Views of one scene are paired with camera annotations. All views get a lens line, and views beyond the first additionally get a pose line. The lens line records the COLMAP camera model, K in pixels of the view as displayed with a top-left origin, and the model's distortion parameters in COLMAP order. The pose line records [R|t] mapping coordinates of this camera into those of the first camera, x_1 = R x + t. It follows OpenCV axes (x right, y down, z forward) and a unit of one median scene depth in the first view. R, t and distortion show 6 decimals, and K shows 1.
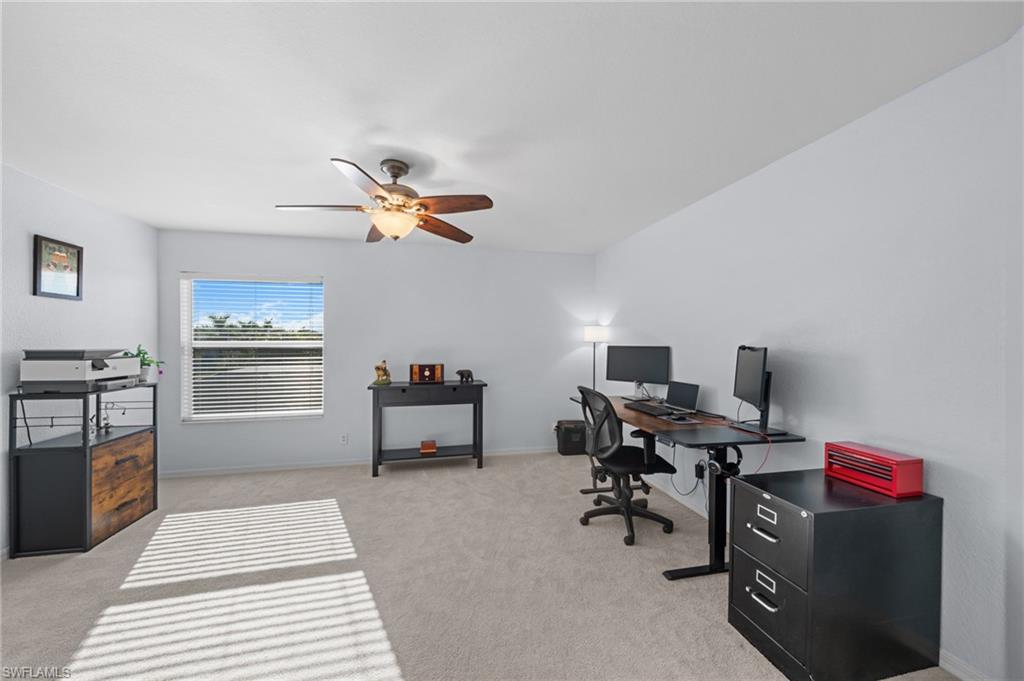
lens RADIAL K [[352.0, 0, 506.6], [0, 352.0, 345.1], [0, 0, 1]] dist [0.000046, 0.000001]
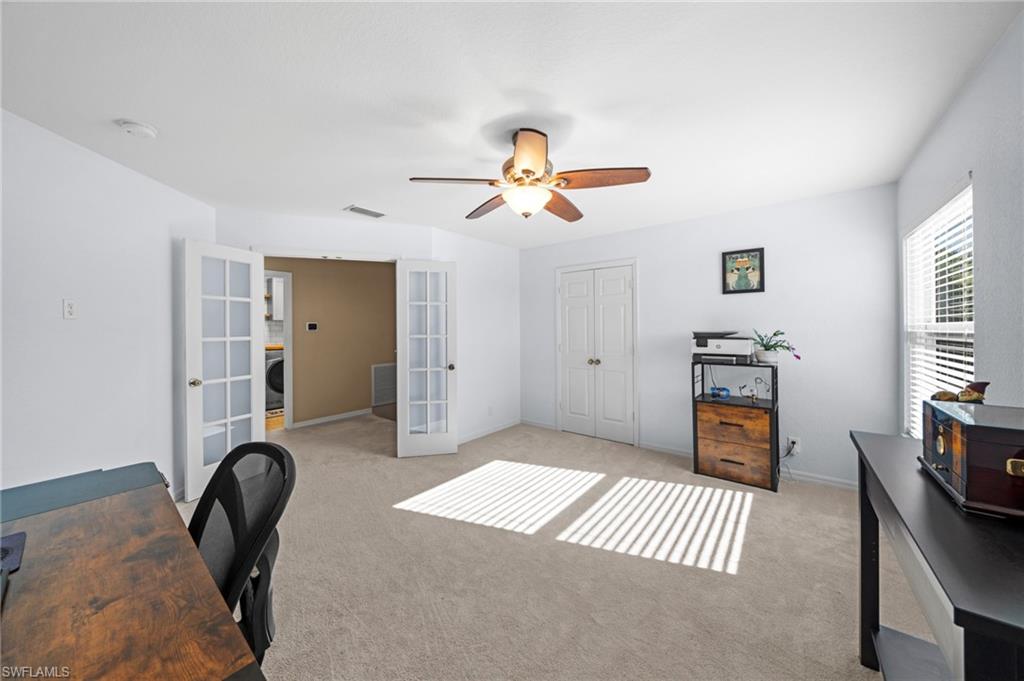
lens RADIAL K [[352.0, 0, 506.6], [0, 352.0, 345.1], [0, 0, 1]] dist [0.000046, 0.000001]
pose [[-0.791357, 0.024815, -0.610850, 0.243214], [-0.002450, 0.999039, 0.043759, 0.005872], [0.611349, 0.036125, -0.790536, 1.460347]]
